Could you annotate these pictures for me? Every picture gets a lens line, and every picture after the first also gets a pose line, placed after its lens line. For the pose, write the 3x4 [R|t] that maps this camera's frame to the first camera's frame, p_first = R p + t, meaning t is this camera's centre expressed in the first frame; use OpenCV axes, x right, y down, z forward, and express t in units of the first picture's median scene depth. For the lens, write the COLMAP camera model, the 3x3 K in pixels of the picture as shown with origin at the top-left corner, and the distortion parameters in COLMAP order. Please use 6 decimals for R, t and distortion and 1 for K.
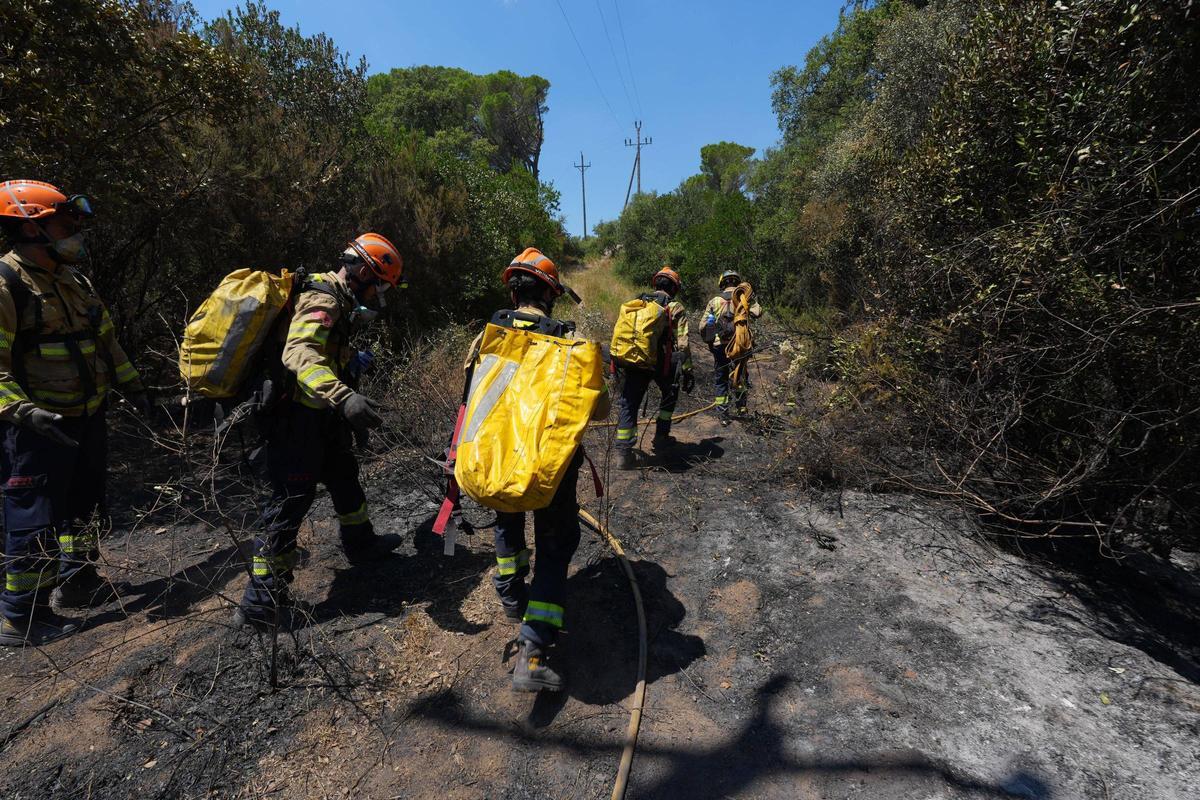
lens RADIAL K [[553.1, 0, 604.9], [0, 553.1, 400.4], [0, 0, 1]] dist [0.000511, -0.000081]
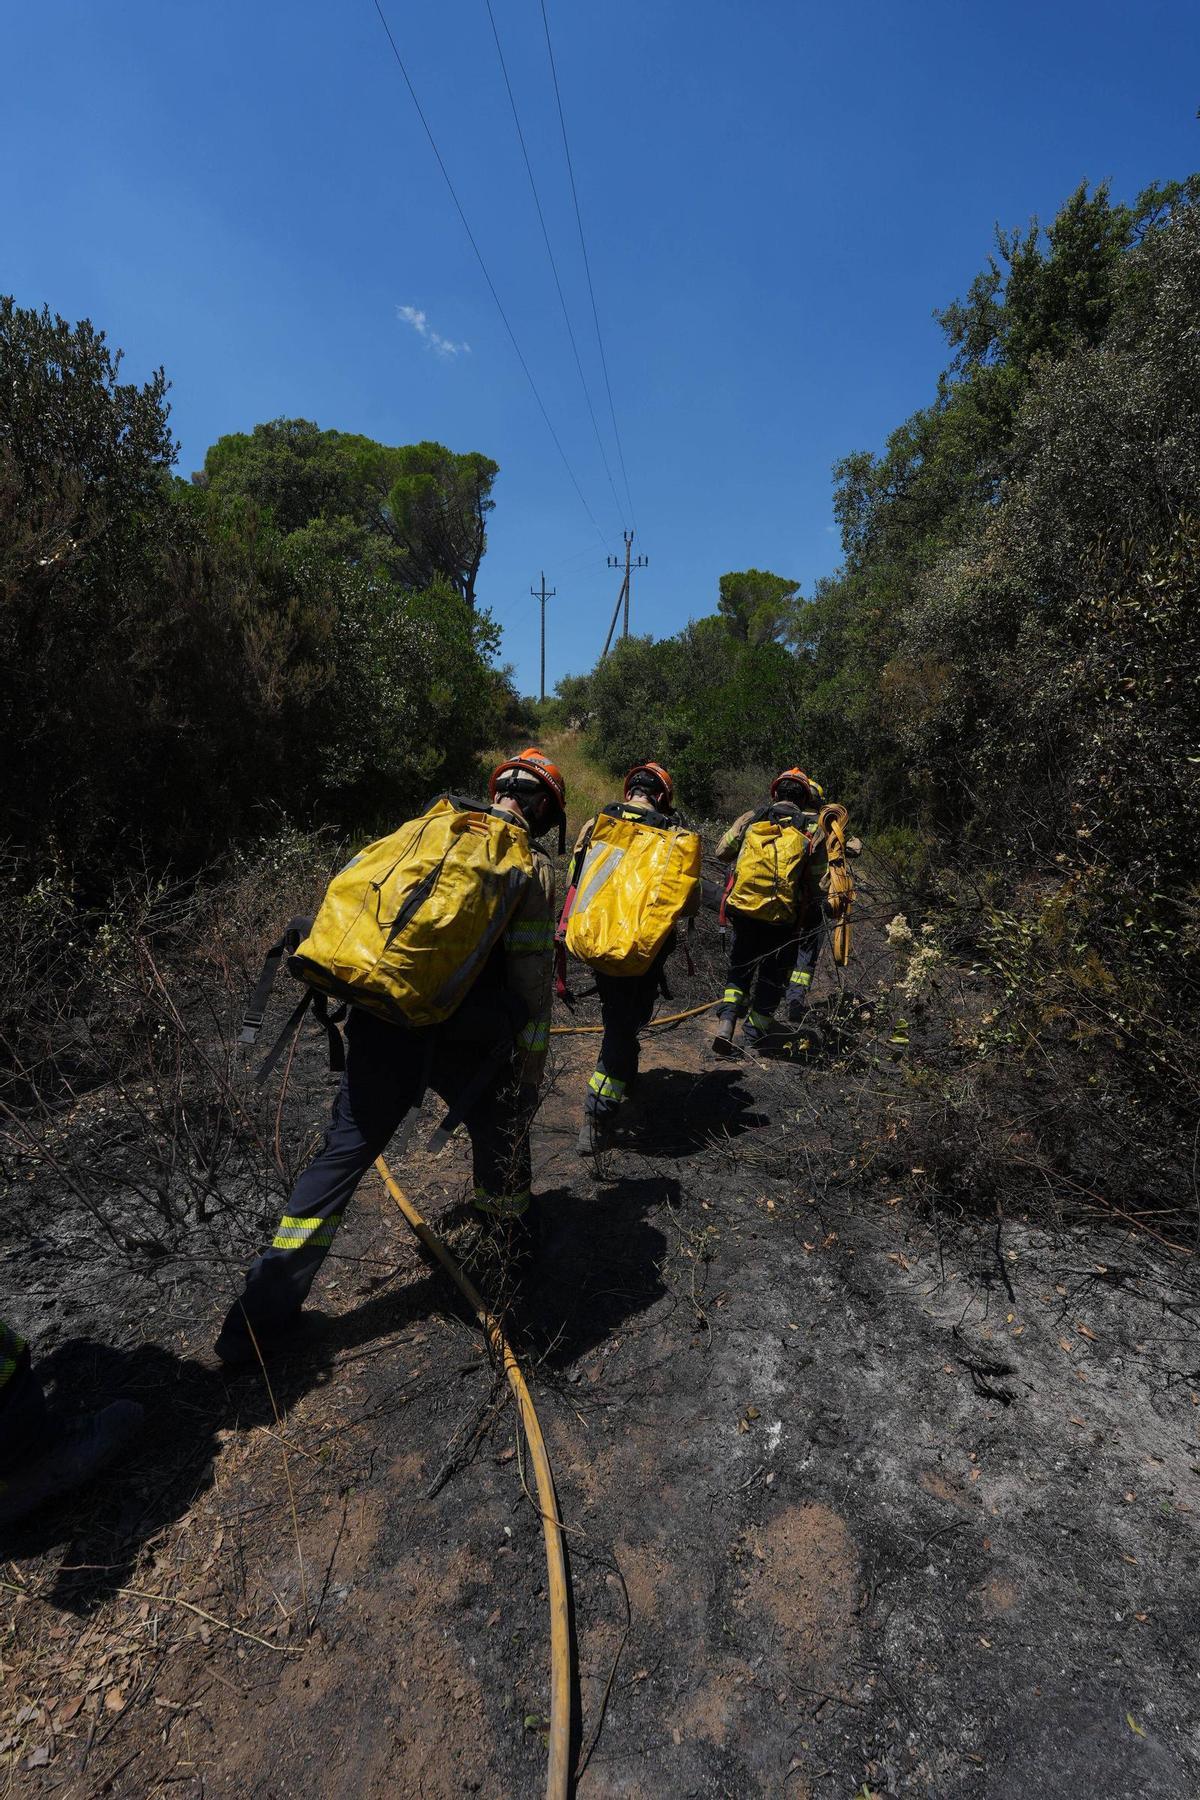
lens RADIAL K [[790.5, 0, 601.2], [0, 790.5, 896.1], [0, 0, 1]] dist [0.007088, -0.000327]
pose [[0.998234, 0.043691, 0.040245, 0.014919], [-0.041735, 0.997964, -0.048229, -0.033677], [-0.042271, 0.046464, 0.998025, 0.130166]]
